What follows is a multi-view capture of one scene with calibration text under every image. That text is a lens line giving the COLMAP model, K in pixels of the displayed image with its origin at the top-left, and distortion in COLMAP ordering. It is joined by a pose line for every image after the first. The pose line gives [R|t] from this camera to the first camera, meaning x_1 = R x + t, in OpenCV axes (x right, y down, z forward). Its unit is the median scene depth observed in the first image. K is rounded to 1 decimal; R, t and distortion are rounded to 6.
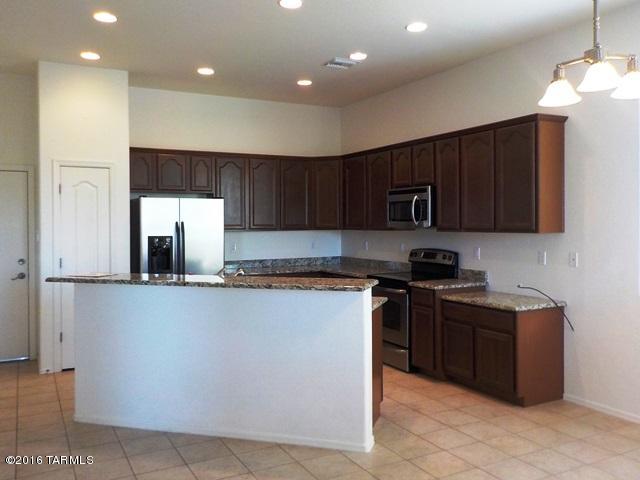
lens RADIAL K [[594.7, 0, 320.9], [0, 594.7, 238.9], [0, 0, 1]] dist [0.032364, 0.000000]
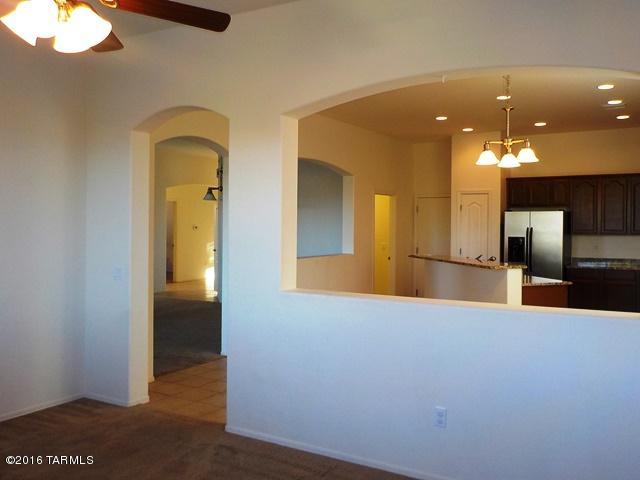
lens RADIAL K [[573.3, 0, 359.3], [0, 573.3, 248.2], [0, 0, 1]] dist [0.009967, 0.013138]
pose [[0.555639, 0.033191, -0.830761, 0.715006], [-0.028307, 0.999379, 0.020995, 0.004413], [0.830942, 0.011851, 0.556233, -0.129375]]
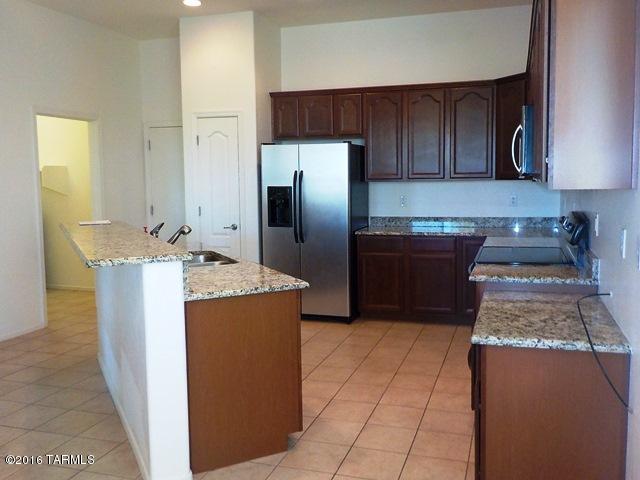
lens RADIAL K [[573.3, 0, 322.9], [0, 573.3, 237.4], [0, 0, 1]] dist [0.009967, 0.013138]
pose [[0.696155, 0.074884, -0.713975, 0.427629], [-0.012557, 0.995663, 0.092186, -0.008607], [0.717781, -0.055211, 0.694076, 0.425652]]
